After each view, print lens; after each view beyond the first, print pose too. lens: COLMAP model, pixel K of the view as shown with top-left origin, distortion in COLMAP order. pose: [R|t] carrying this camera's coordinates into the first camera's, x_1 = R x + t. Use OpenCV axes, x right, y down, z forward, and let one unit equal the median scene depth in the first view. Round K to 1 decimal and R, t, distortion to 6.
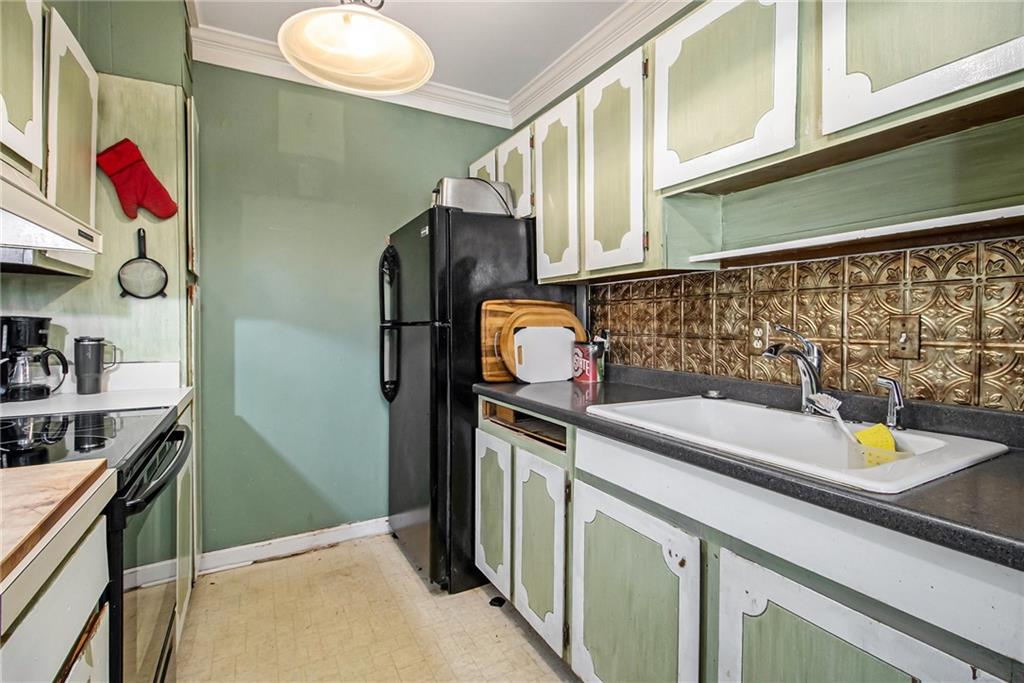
lens RADIAL K [[482.6, 0, 512.9], [0, 482.6, 330.9], [0, 0, 1]] dist [-0.008920, -0.007217]
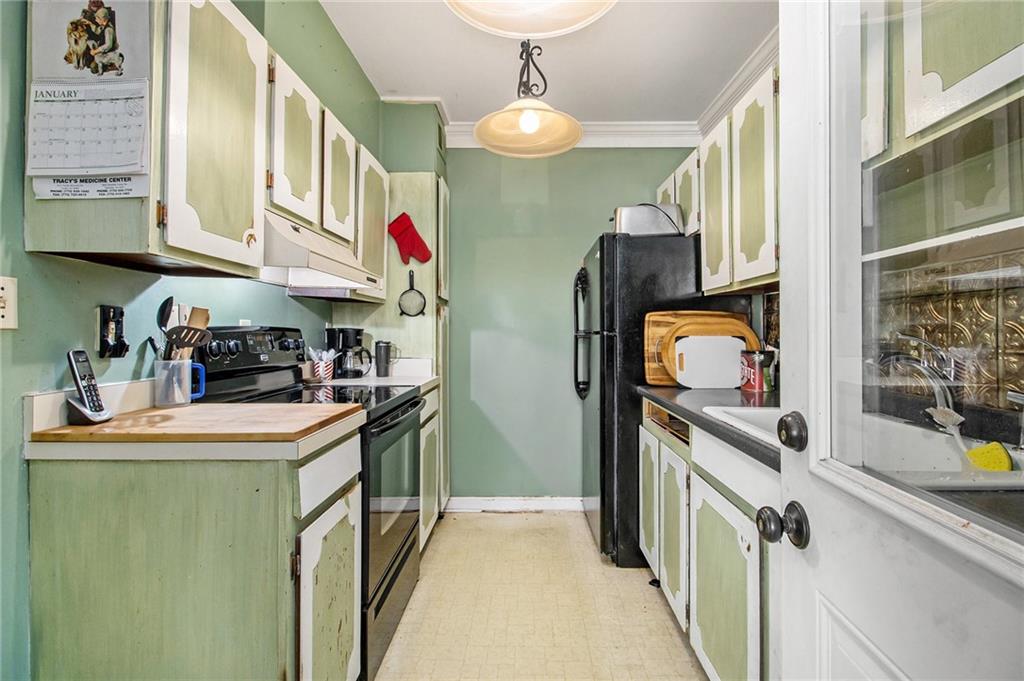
lens RADIAL K [[482.6, 0, 520.1], [0, 482.6, 338.9], [0, 0, 1]] dist [-0.008920, -0.007217]
pose [[0.861106, 0.005897, -0.508391, 0.264791], [-0.009924, 0.999937, -0.005211, 0.008017], [0.508329, 0.009532, 0.861110, -0.126135]]
